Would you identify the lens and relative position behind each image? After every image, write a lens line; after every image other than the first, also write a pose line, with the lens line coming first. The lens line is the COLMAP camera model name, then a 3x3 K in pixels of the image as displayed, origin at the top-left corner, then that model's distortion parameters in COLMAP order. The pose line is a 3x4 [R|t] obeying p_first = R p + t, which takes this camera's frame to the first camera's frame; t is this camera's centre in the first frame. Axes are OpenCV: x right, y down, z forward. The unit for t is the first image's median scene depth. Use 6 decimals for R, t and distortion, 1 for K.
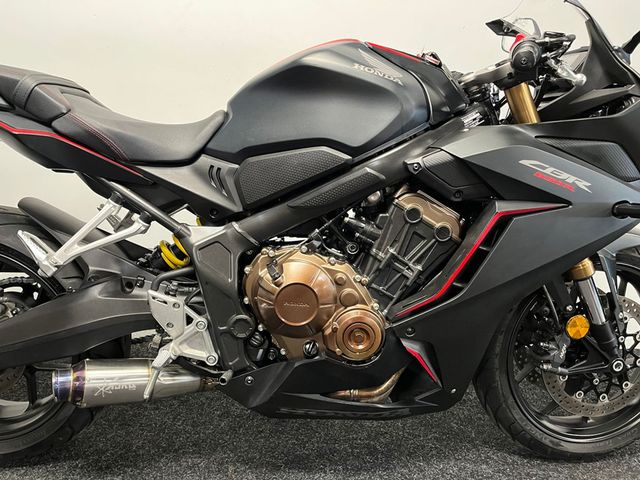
lens RADIAL K [[484.5, 0, 319.2], [0, 484.5, 236.2], [0, 0, 1]] dist [0.068367, -0.090528]
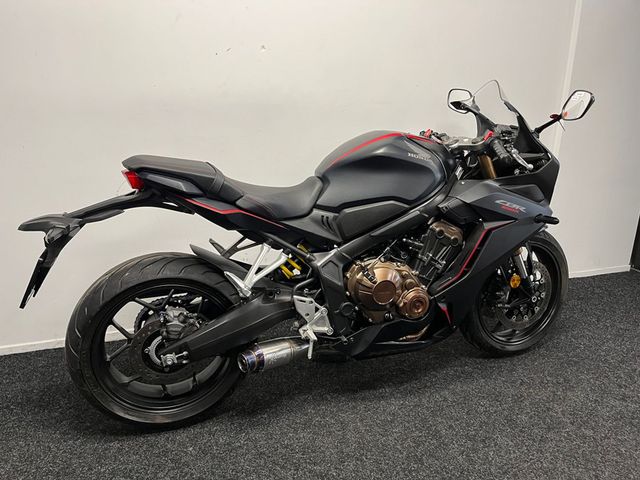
lens RADIAL K [[484.5, 0, 319.2], [0, 484.5, 237.9], [0, 0, 1]] dist [0.068367, -0.090528]
pose [[0.959435, -0.112399, 0.258556, -0.661417], [0.089400, 0.991055, 0.099088, -0.233408], [-0.267381, -0.071953, 0.960901, -0.564959]]
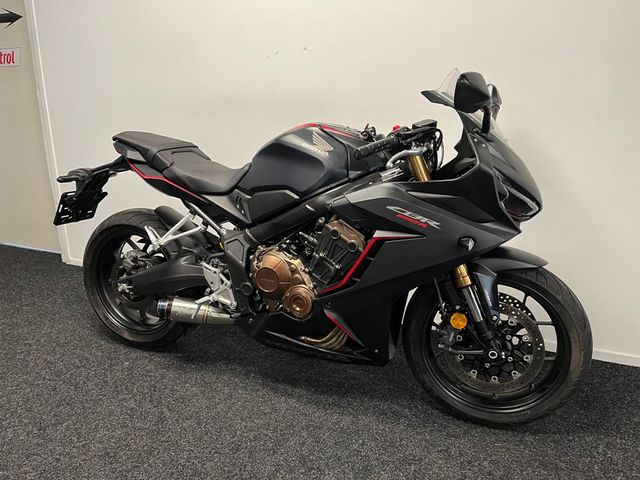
lens RADIAL K [[484.5, 0, 318.4], [0, 484.5, 239.3], [0, 0, 1]] dist [0.068367, -0.090528]
pose [[0.912304, 0.087088, -0.400147, 0.760414], [-0.072865, 0.996055, 0.050655, -0.099513], [0.402980, -0.017057, 0.915050, -0.487924]]
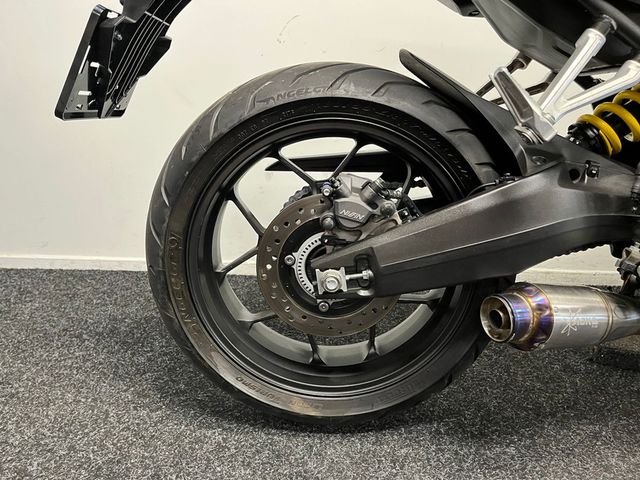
lens RADIAL K [[484.5, 0, 321.7], [0, 484.5, 240.9], [0, 0, 1]] dist [0.068367, -0.090528]
pose [[0.998412, 0.003567, -0.056222, -0.735997], [0.000894, 0.996865, 0.079116, 0.145444], [0.056328, -0.079041, 0.995279, 0.326794]]
